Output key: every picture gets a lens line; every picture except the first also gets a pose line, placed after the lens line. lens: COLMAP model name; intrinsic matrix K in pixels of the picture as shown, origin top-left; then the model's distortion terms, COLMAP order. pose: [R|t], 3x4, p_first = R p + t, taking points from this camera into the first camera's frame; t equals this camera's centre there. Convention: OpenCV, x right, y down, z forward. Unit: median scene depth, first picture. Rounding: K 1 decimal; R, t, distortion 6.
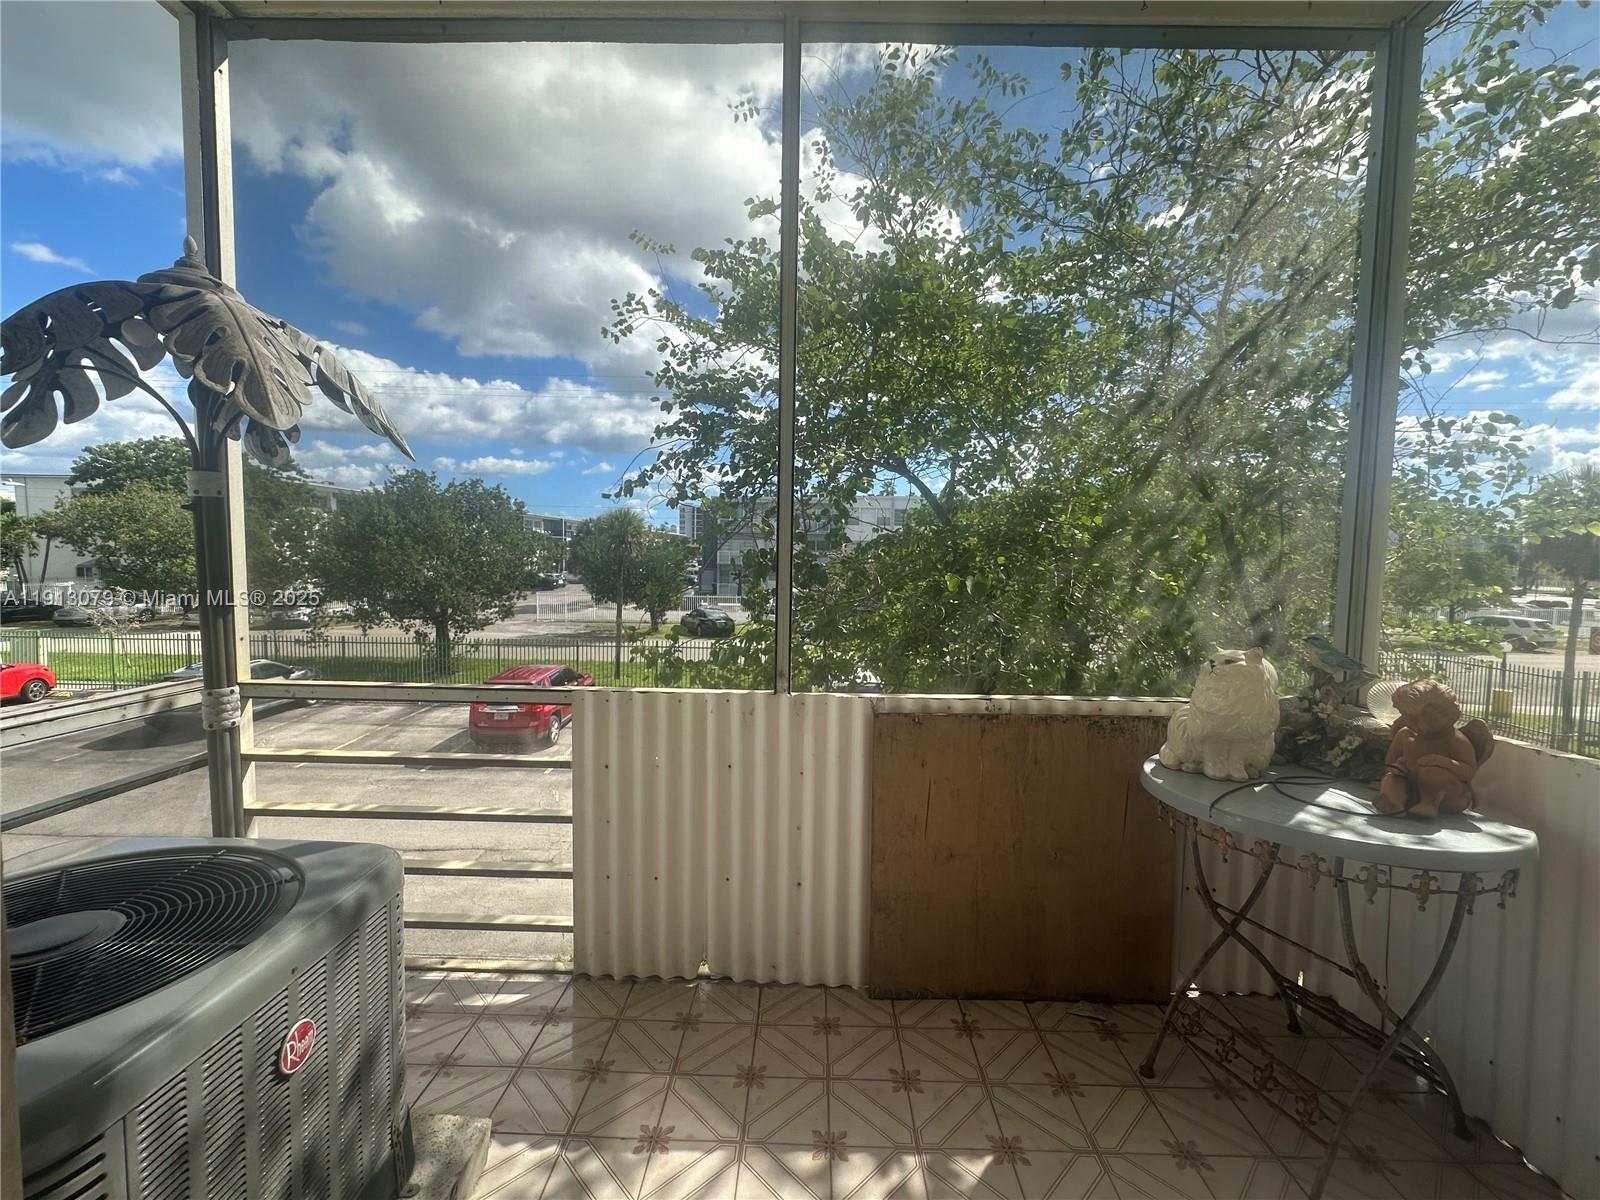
lens RADIAL K [[669.0, 0, 808.1], [0, 669.0, 603.7], [0, 0, 1]] dist [-0.007844, -0.000243]
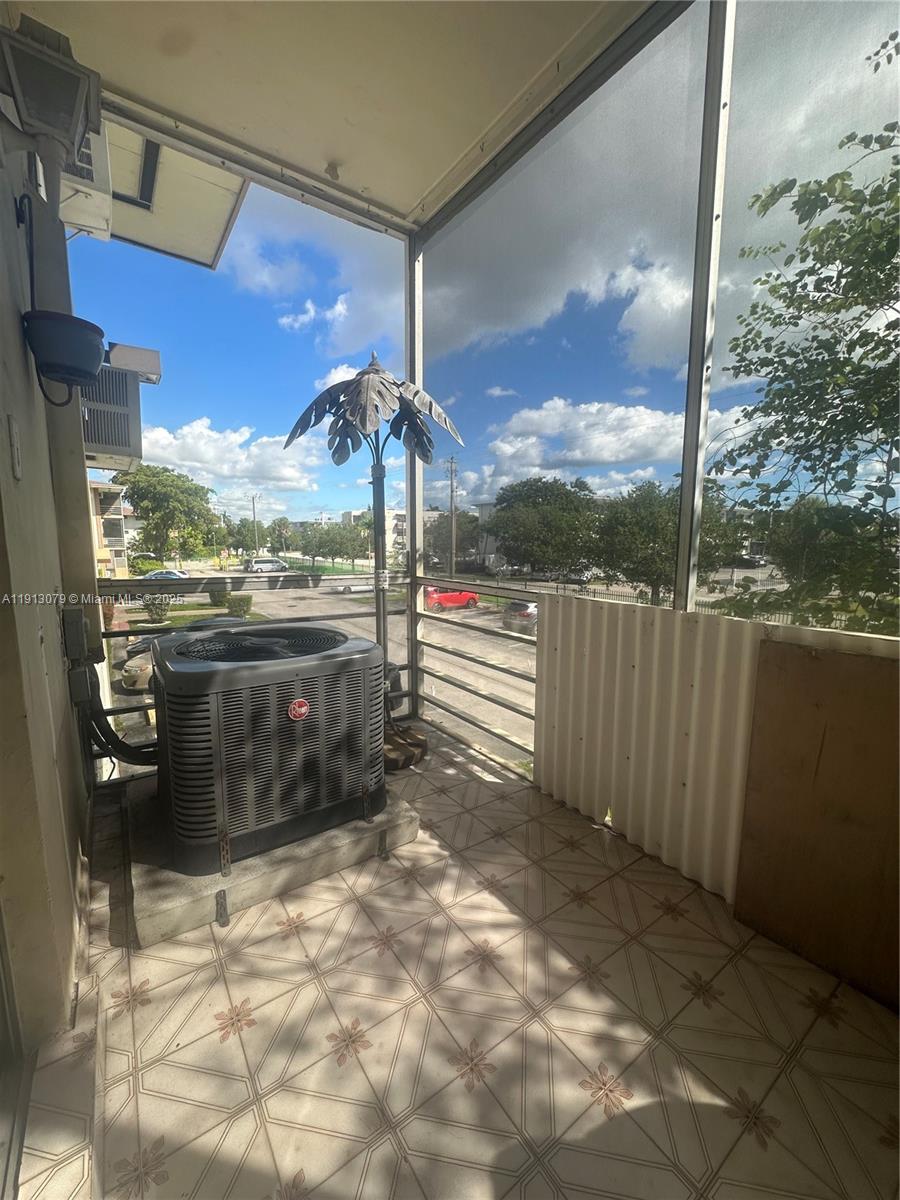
lens RADIAL K [[479.5, 0, 450.0], [0, 479.5, 600.0], [0, 0, 1]] dist [-0.005480, -0.000090]
pose [[0.595507, 0.092351, -0.798025, 0.359799], [-0.053042, 0.995723, 0.075648, 0.073543], [0.801597, -0.002720, 0.597858, 0.210382]]
